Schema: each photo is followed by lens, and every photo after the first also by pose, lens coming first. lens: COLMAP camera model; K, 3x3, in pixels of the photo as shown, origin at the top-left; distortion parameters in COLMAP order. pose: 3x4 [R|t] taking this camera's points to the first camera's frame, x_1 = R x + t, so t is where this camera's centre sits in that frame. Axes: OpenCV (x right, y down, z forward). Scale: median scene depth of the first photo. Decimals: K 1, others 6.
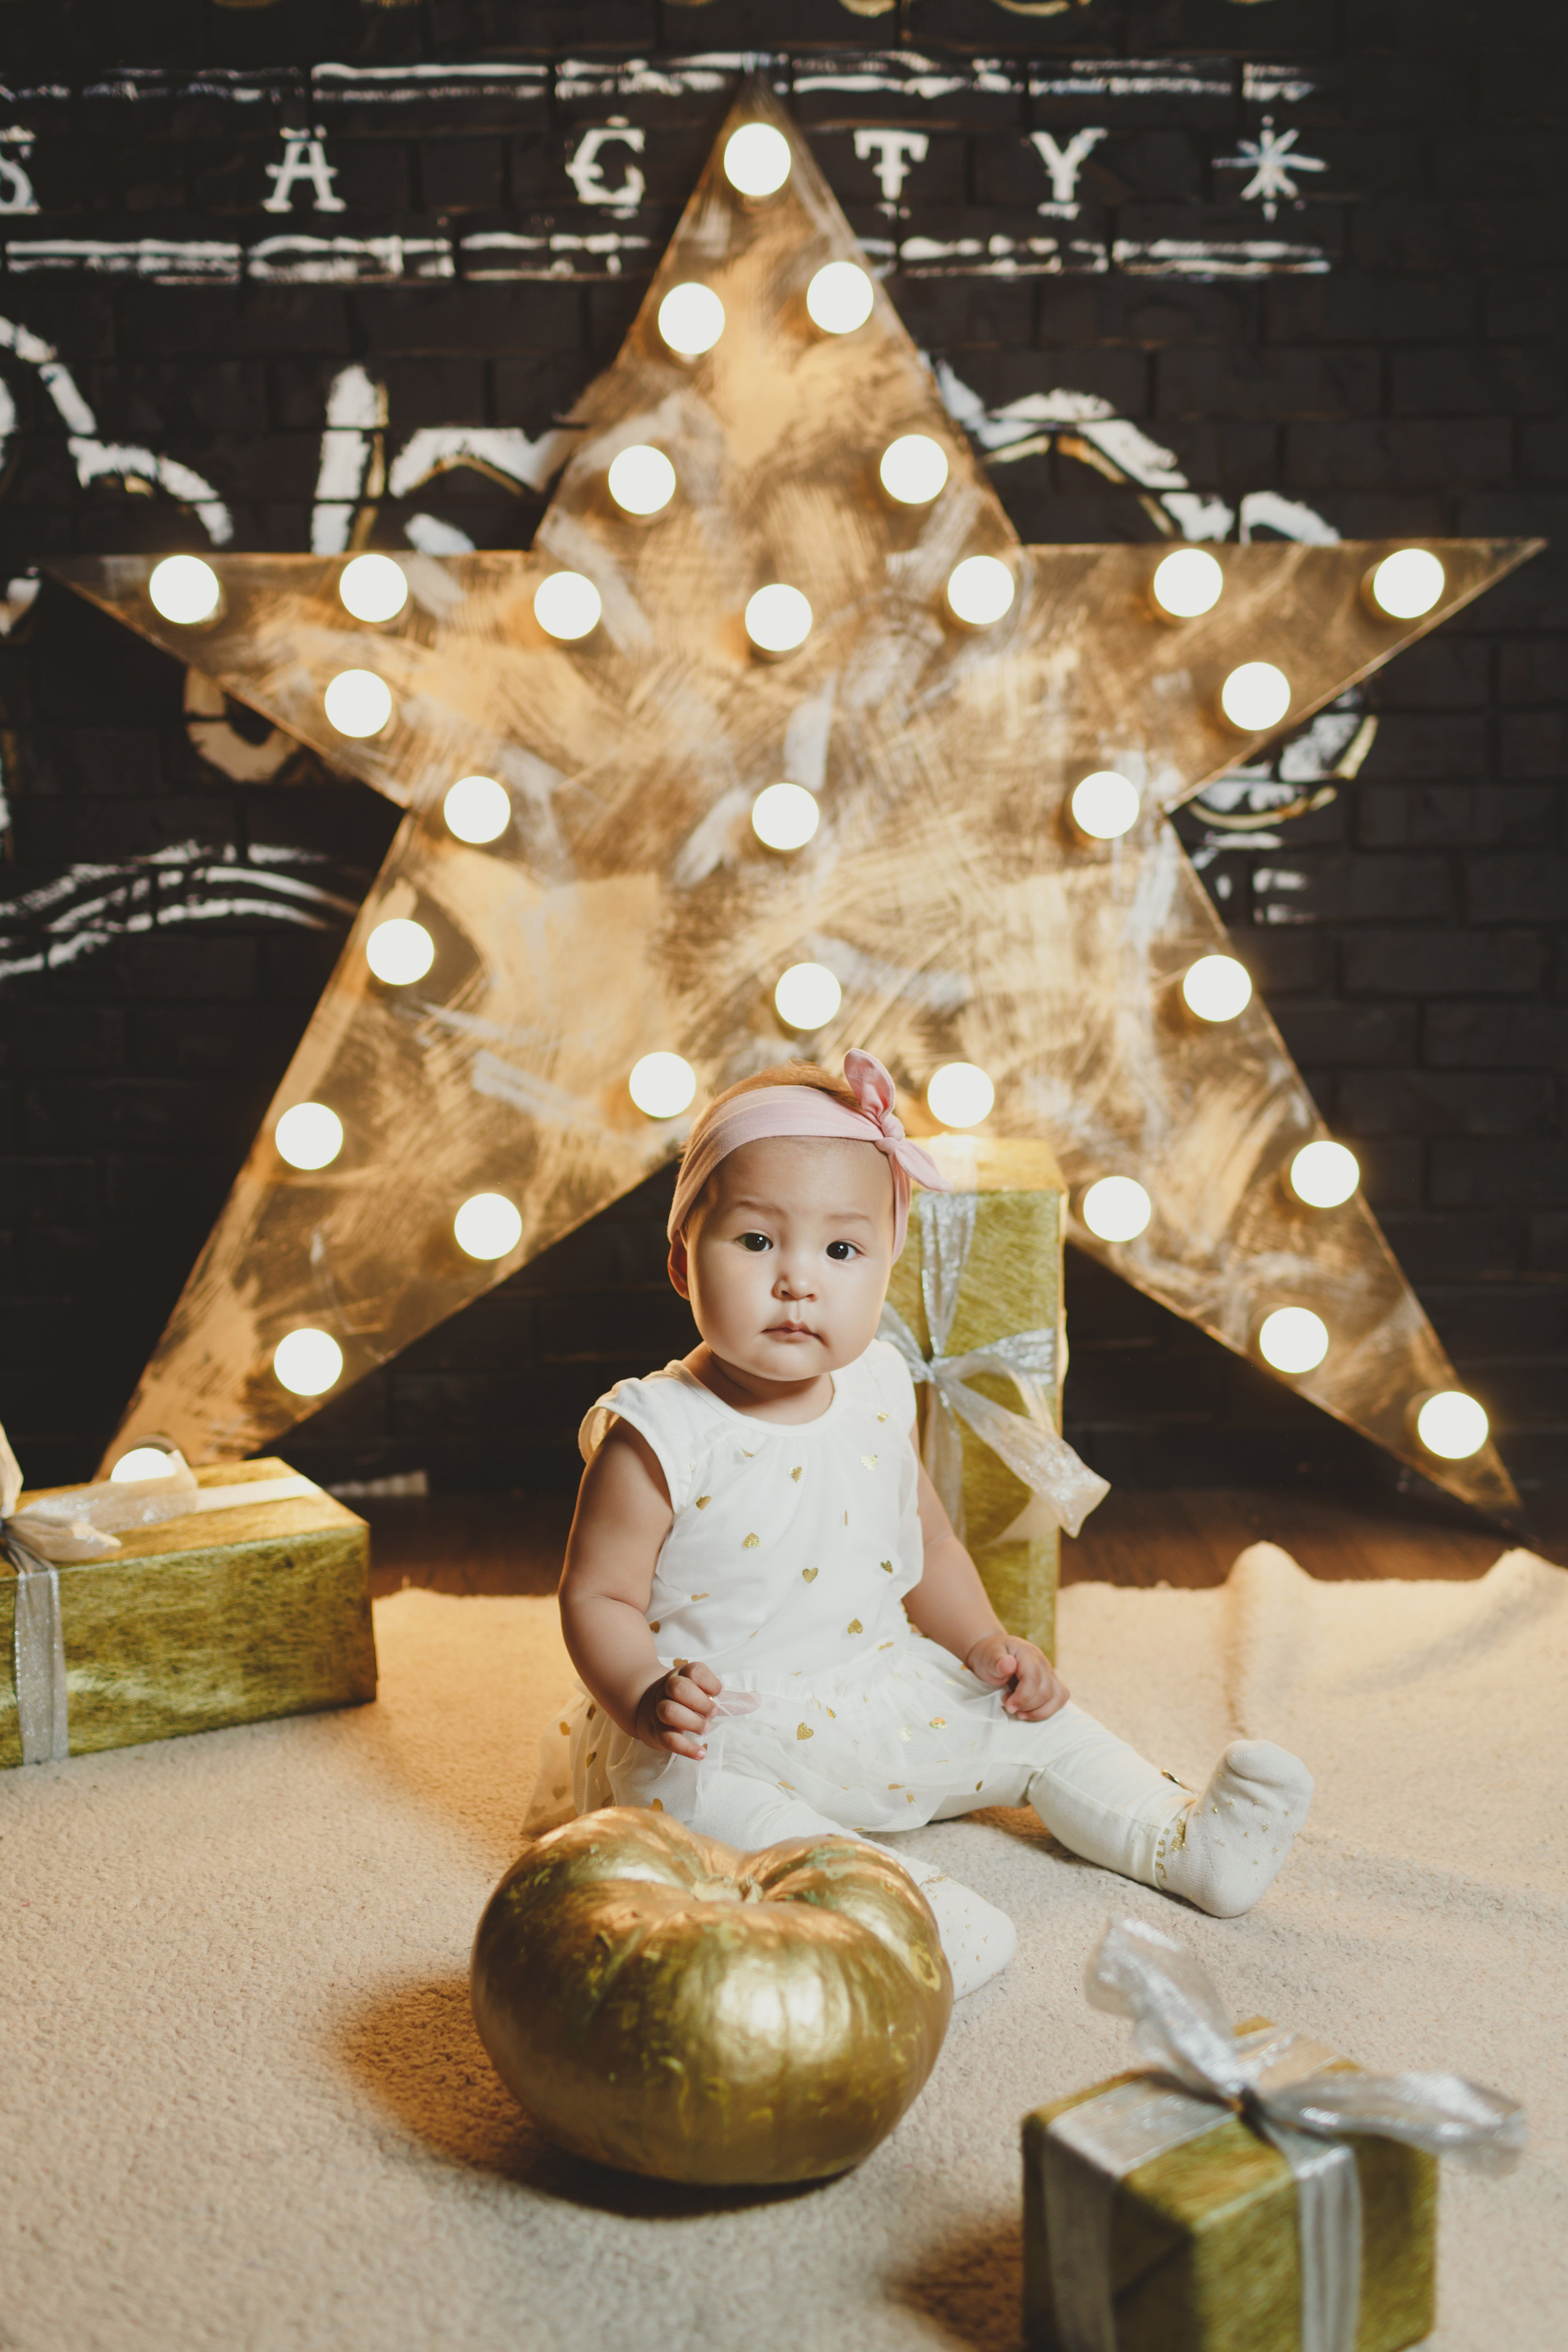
lens RADIAL K [[2381.5, 0, 767.7], [0, 2381.5, 1133.1], [0, 0, 1]] dist [0.009204, -0.015790]
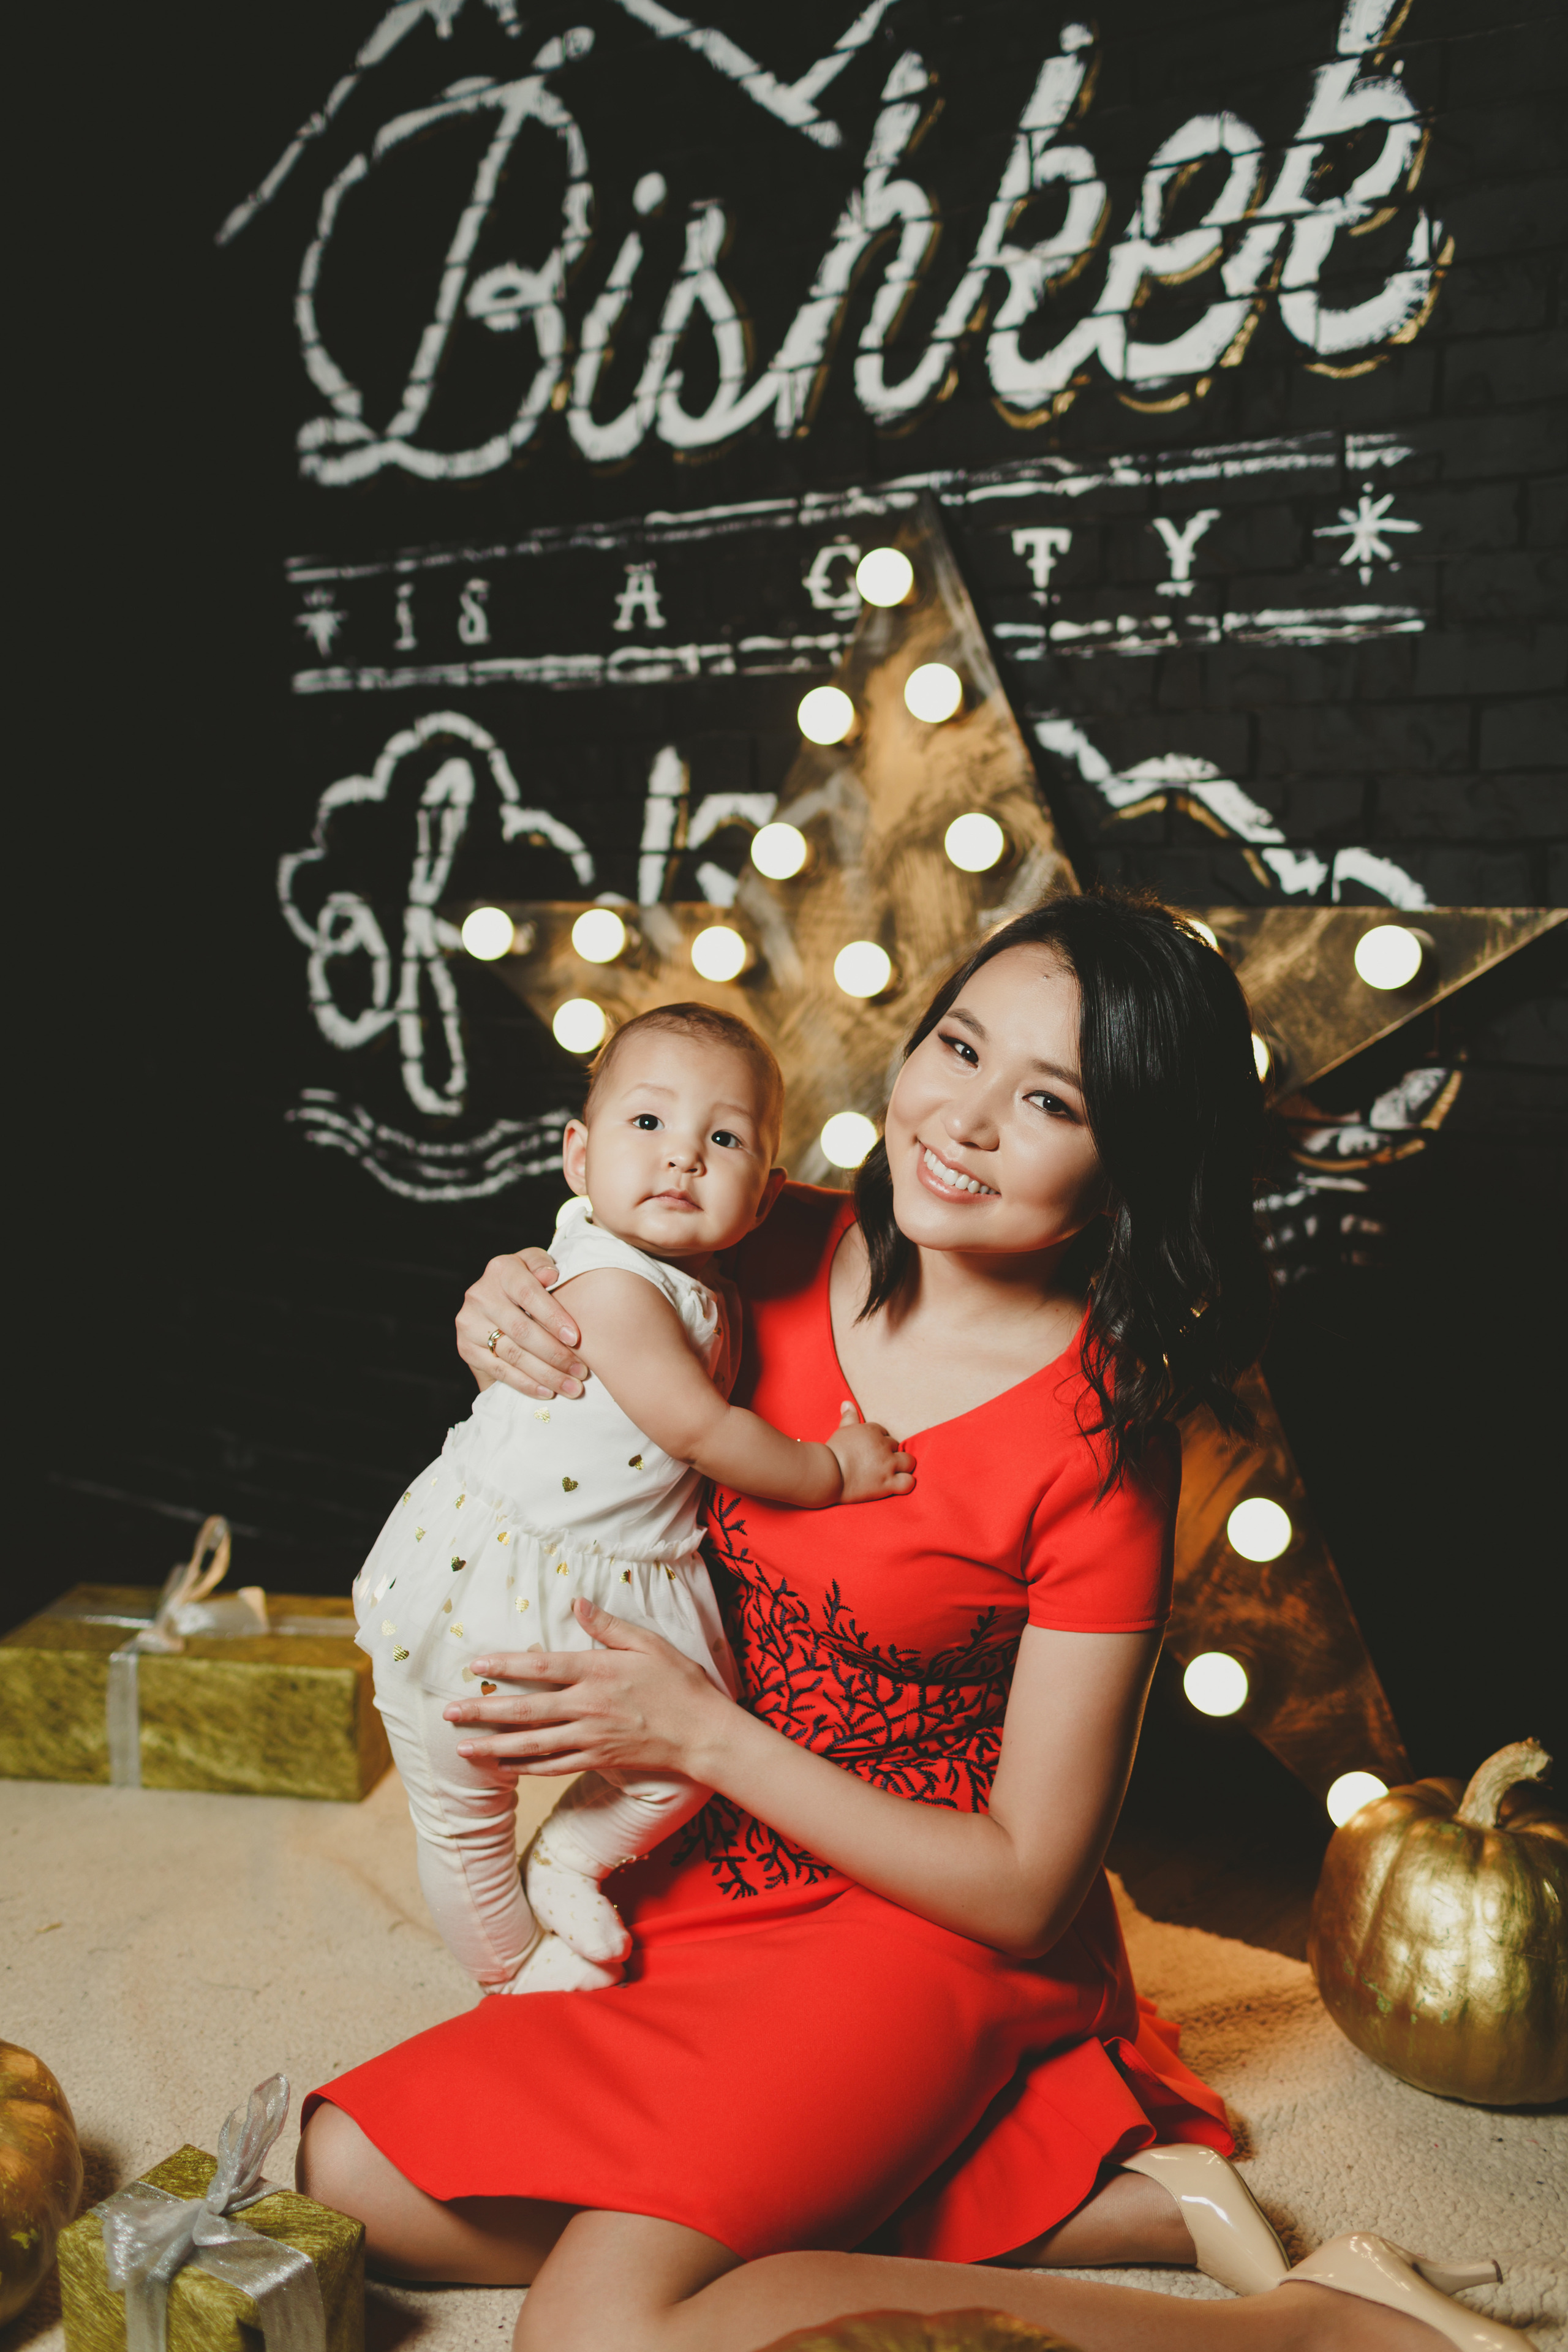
lens RADIAL K [[2167.2, 0, 778.2], [0, 2167.2, 1173.6], [0, 0, 1]] dist [0.011197, -0.003988]
pose [[0.809928, 0.087982, -0.579893, 0.578153], [-0.093734, 0.995394, 0.020106, -0.130906], [0.578991, 0.038072, 0.814444, 0.114462]]
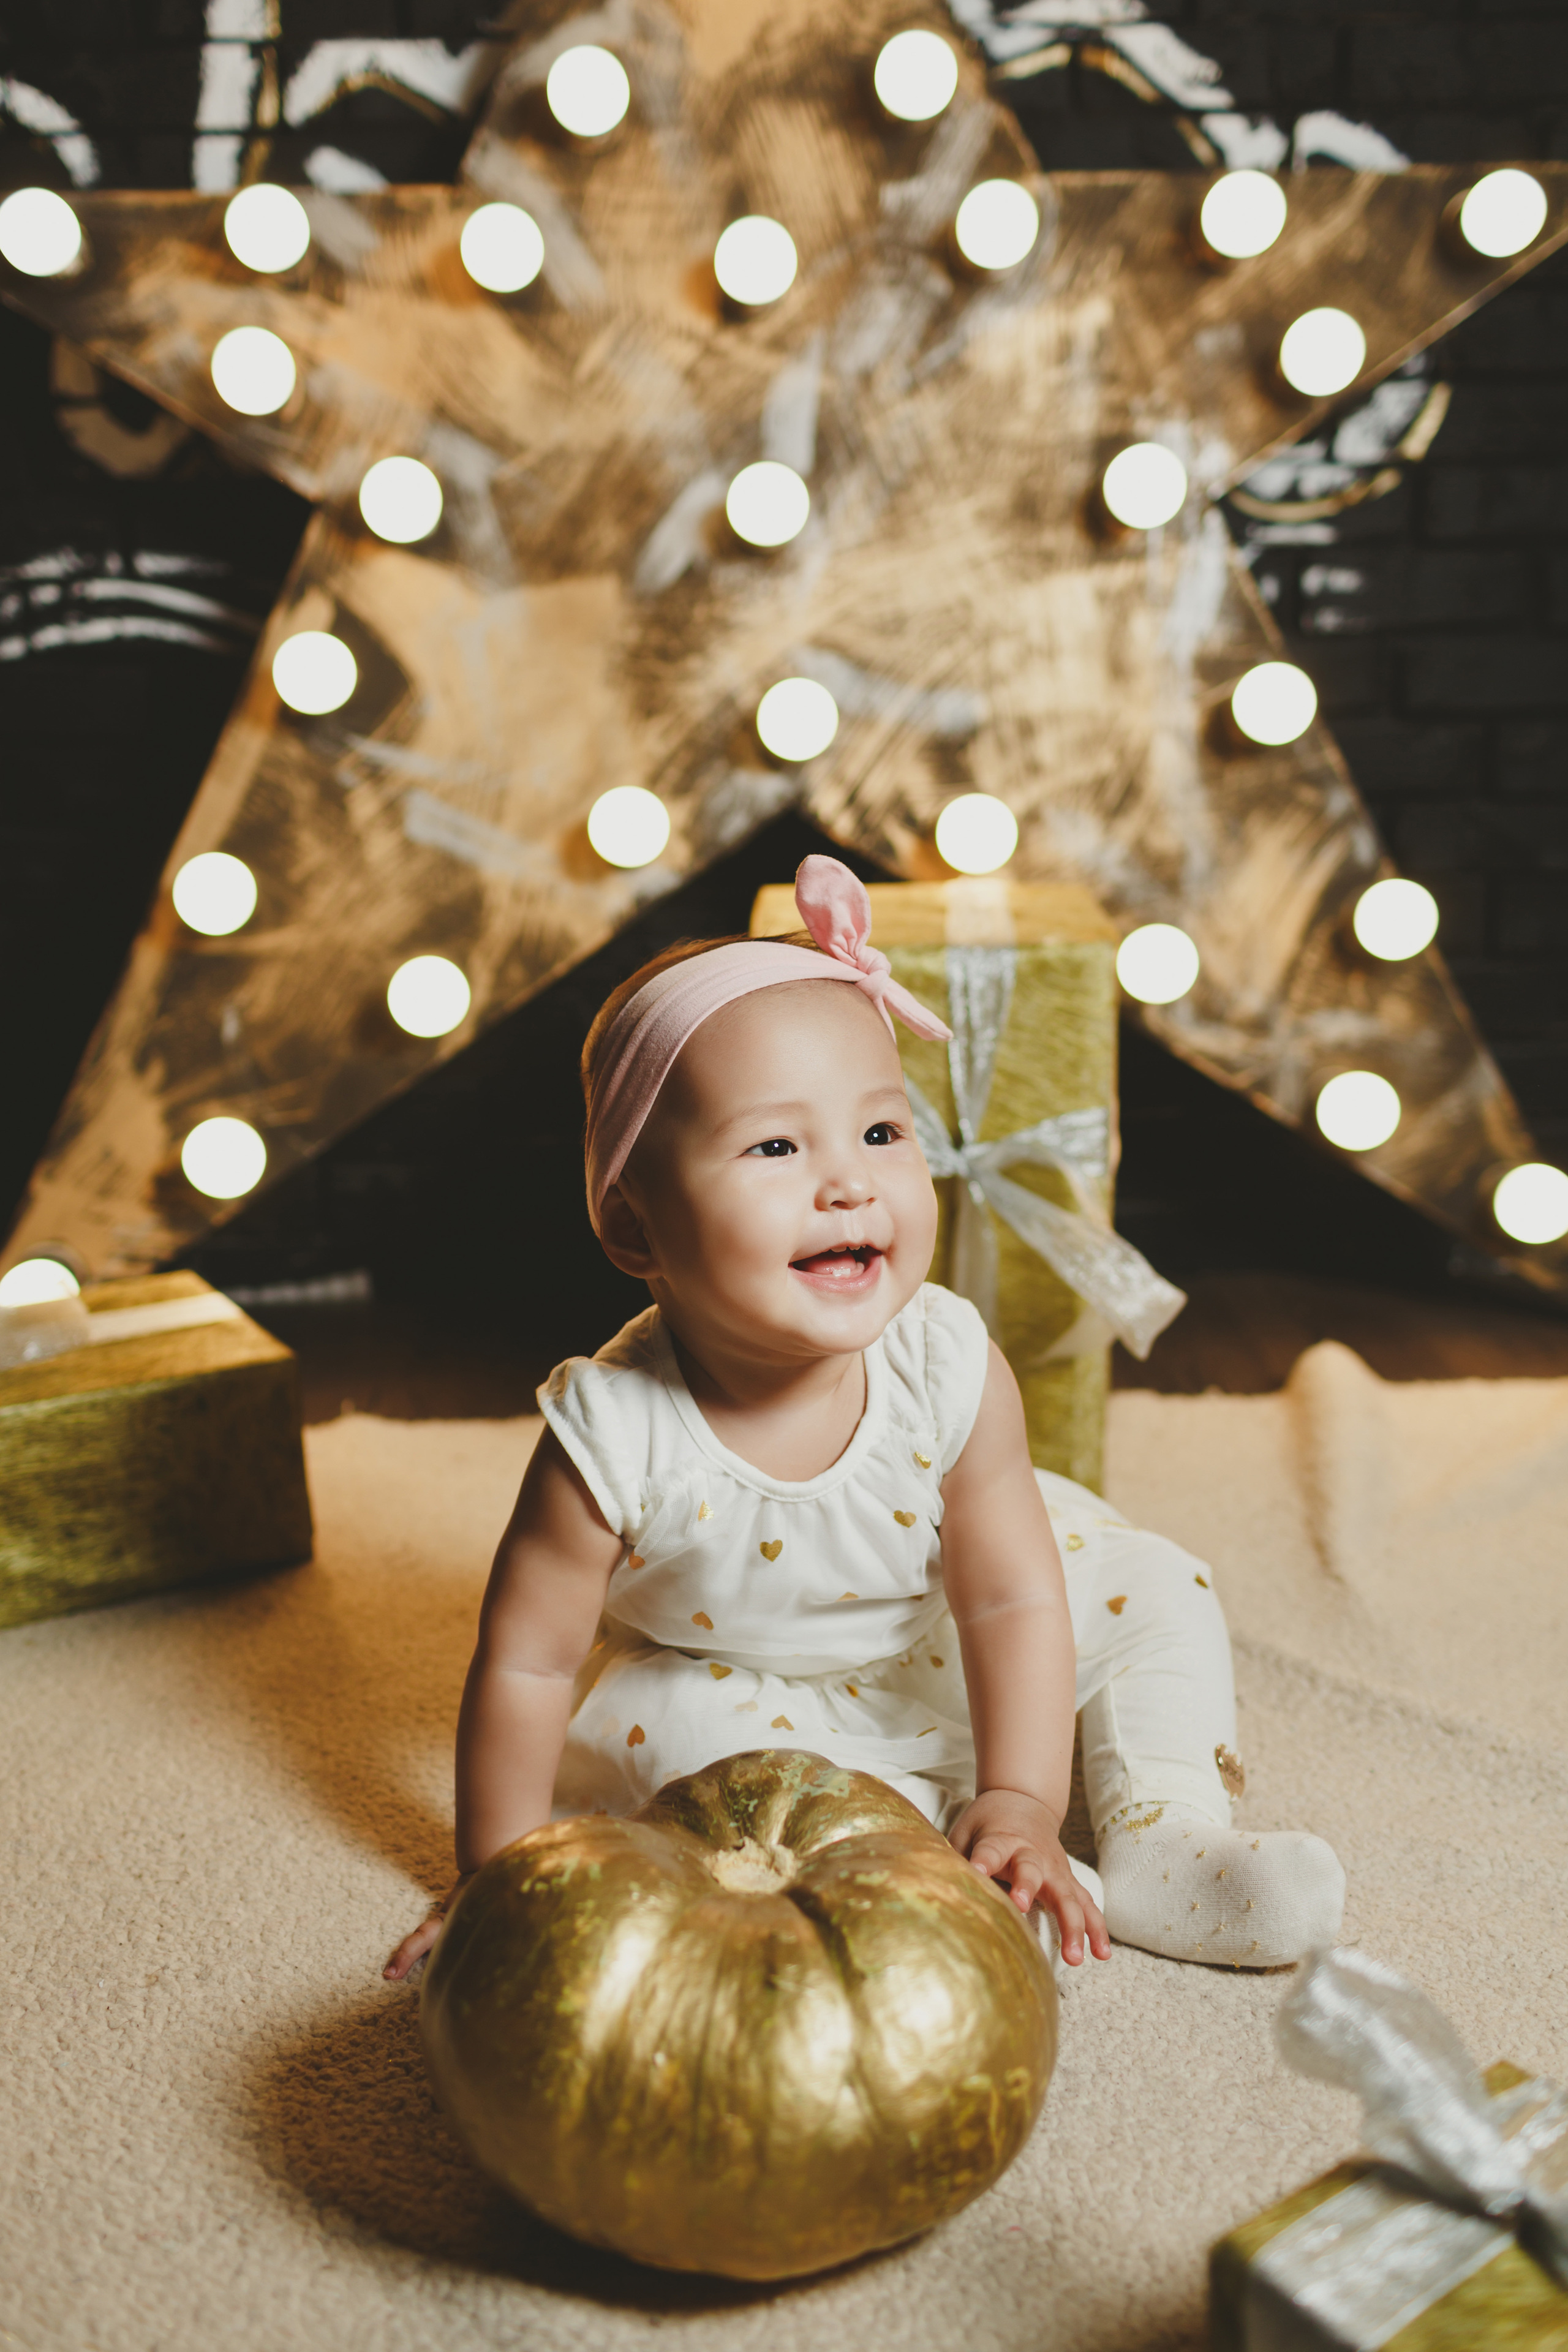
lens RADIAL K [[2289.6, 0, 764.0], [0, 2289.6, 1128.0], [0, 0, 1]] dist [-0.002129, 0.005481]
pose [[0.999512, -0.018223, 0.025379, -0.017988], [0.015520, 0.994573, 0.102880, 0.003304], [-0.027116, -0.102436, 0.994370, 0.166135]]
